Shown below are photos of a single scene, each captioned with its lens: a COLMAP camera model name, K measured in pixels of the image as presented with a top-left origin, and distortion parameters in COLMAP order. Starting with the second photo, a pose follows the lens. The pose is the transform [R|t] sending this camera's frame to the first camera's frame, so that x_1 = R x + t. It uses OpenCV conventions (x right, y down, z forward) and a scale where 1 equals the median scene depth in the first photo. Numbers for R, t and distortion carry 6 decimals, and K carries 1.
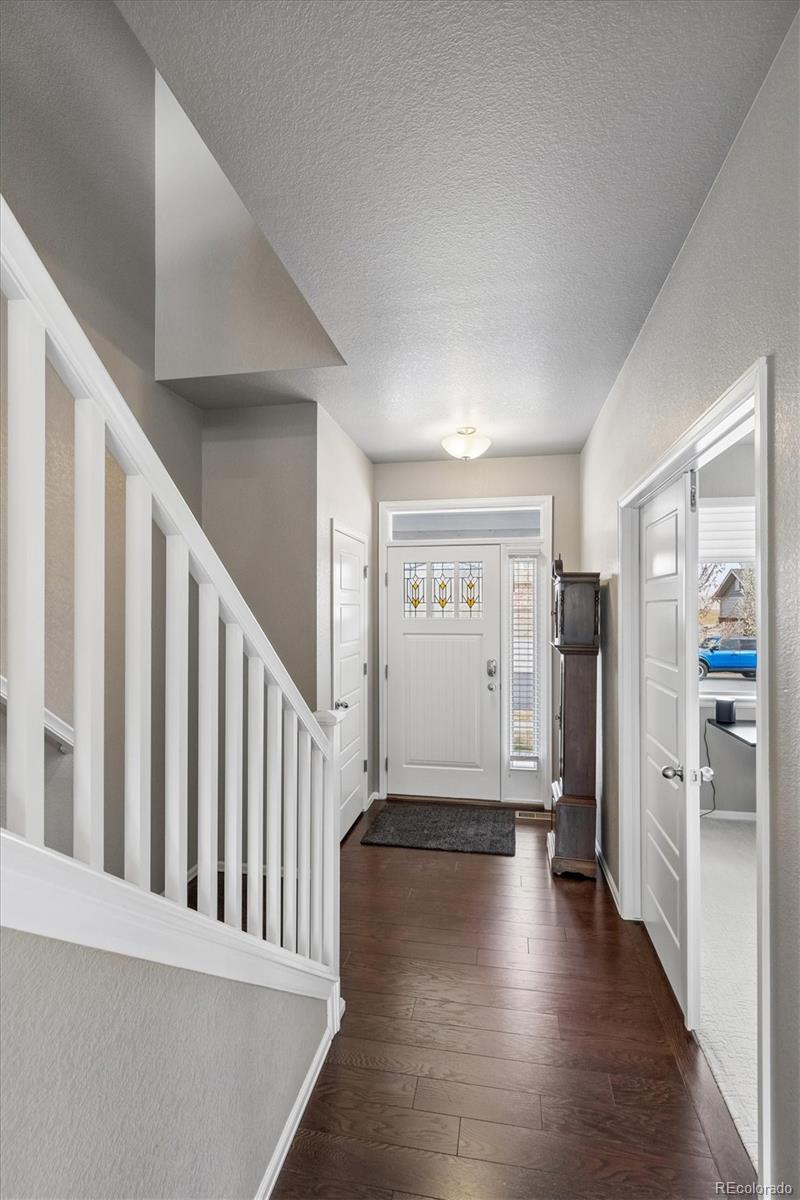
lens RADIAL K [[552.7, 0, 401.5], [0, 552.7, 604.8], [0, 0, 1]] dist [-0.005535, 0.000700]
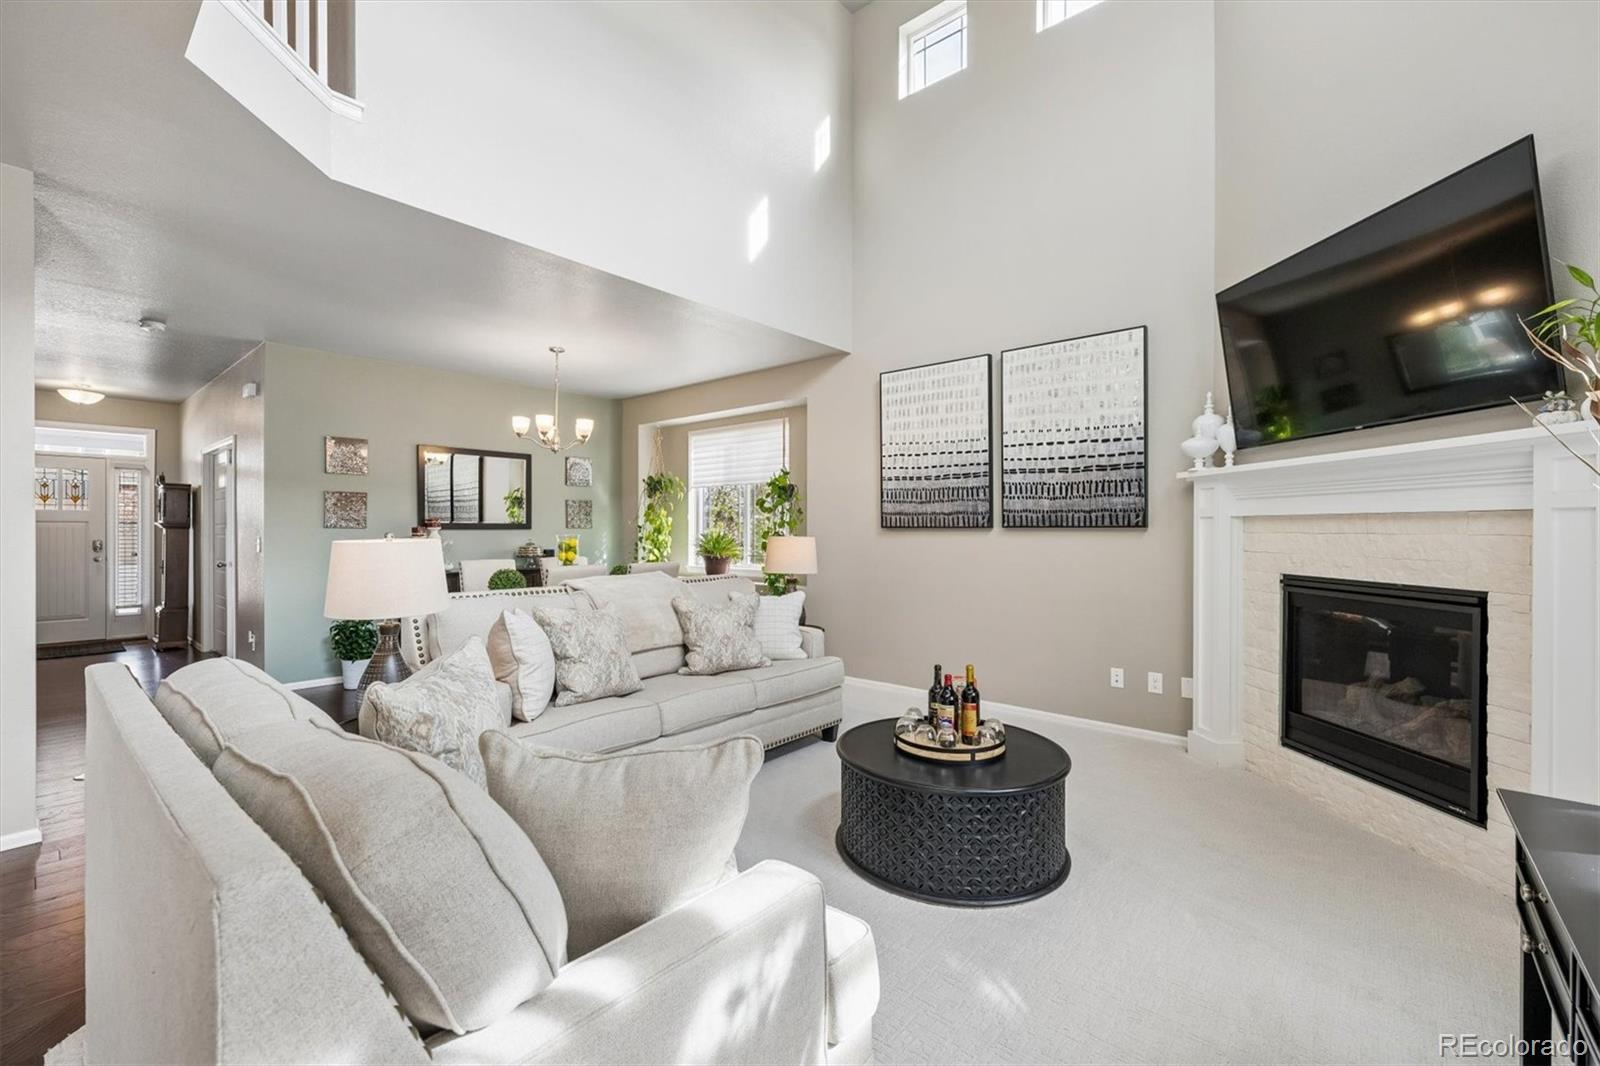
lens RADIAL K [[664.9, 0, 793.7], [0, 664.9, 528.9], [0, 0, 1]] dist [0.003873, 0.000091]
pose [[0.506359, 0.001447, 0.862322, -0.430474], [-0.009763, 0.999944, 0.004055, 0.050031], [-0.862267, -0.010472, 0.506345, -1.475537]]
